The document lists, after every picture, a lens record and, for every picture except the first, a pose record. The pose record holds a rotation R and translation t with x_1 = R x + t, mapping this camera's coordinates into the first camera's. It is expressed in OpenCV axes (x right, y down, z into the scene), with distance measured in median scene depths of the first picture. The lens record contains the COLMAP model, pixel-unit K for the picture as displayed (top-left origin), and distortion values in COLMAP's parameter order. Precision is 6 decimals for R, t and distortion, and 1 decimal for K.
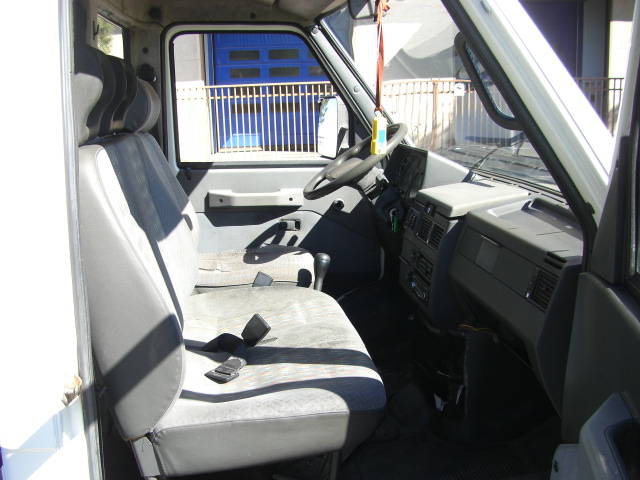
lens RADIAL K [[724.2, 0, 299.4], [0, 724.2, 263.6], [0, 0, 1]] dist [-0.196205, 0.184808]
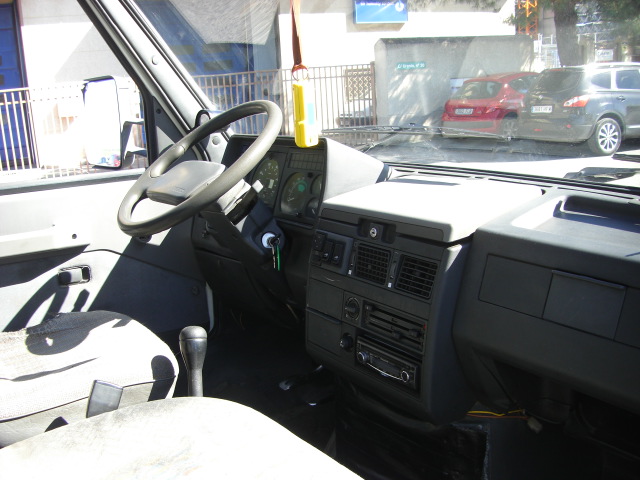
lens RADIAL K [[724.2, 0, 299.4], [0, 724.2, 263.6], [0, 0, 1]] dist [-0.196205, 0.184808]
pose [[0.897046, -0.137798, 0.419904, -0.125069], [0.140266, 0.989794, 0.025163, -0.065761], [-0.419086, 0.036326, 0.907219, 0.427631]]
